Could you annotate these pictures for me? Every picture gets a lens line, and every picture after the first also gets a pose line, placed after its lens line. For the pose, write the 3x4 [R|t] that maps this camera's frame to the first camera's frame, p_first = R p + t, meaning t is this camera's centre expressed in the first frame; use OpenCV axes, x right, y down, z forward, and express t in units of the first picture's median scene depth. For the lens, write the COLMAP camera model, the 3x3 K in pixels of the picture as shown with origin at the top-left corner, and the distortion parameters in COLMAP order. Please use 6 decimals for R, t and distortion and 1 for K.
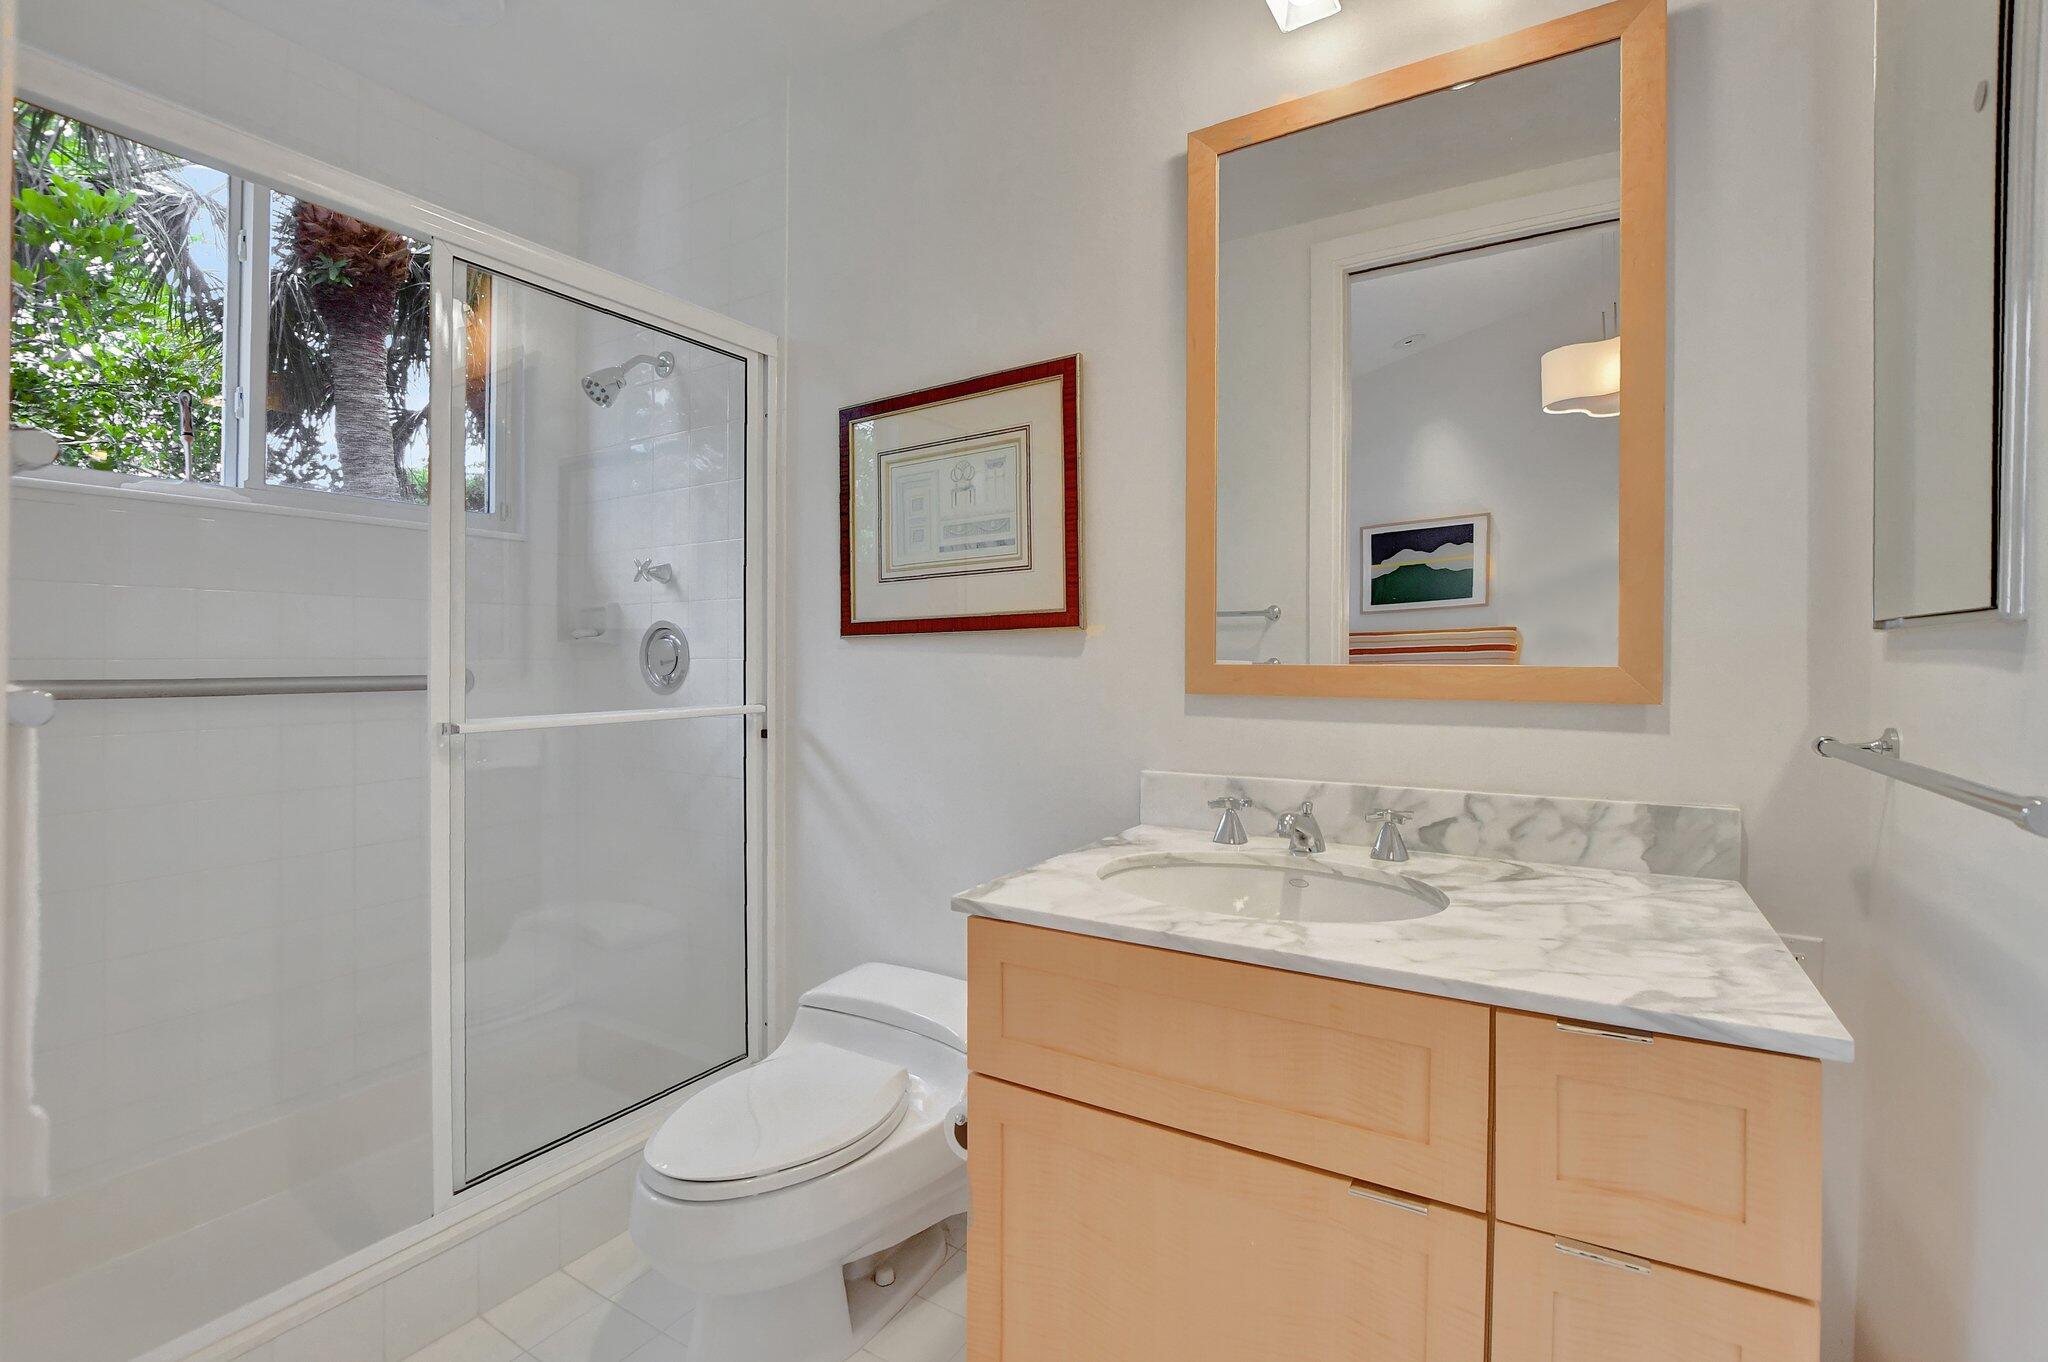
lens RADIAL K [[891.4, 0, 1021.5], [0, 891.4, 664.4], [0, 0, 1]] dist [-0.002833, -0.003654]
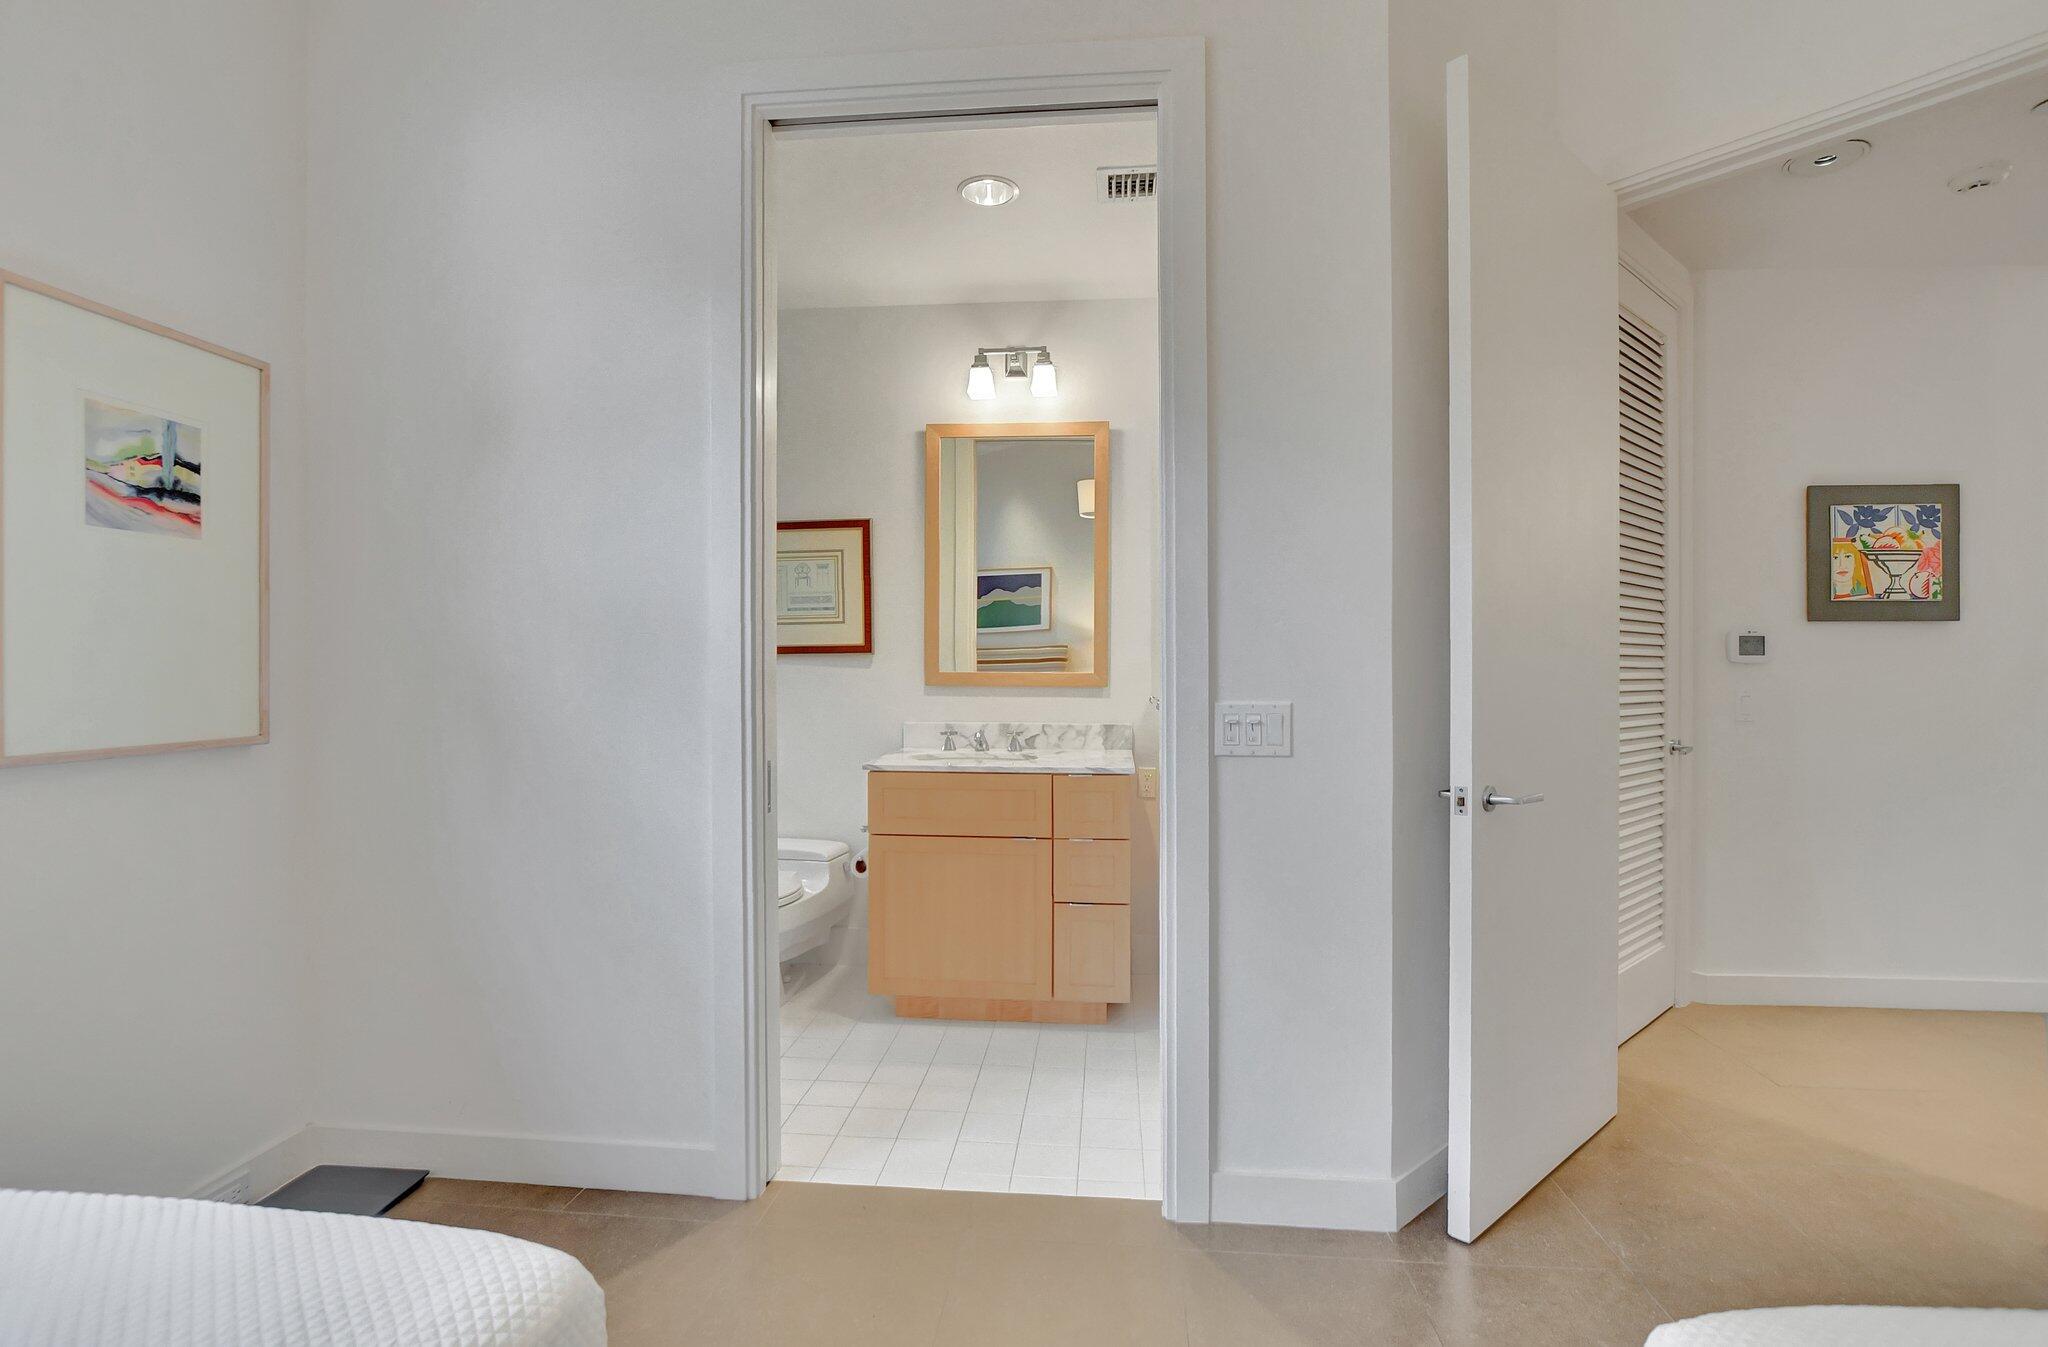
lens RADIAL K [[891.4, 0, 1026.7], [0, 891.4, 669.7], [0, 0, 1]] dist [-0.002833, -0.003654]
pose [[0.897390, 0.001396, 0.441237, -0.509969], [-0.000918, 0.999999, -0.001295, -0.002199], [-0.441238, 0.000757, 0.897390, -0.968341]]
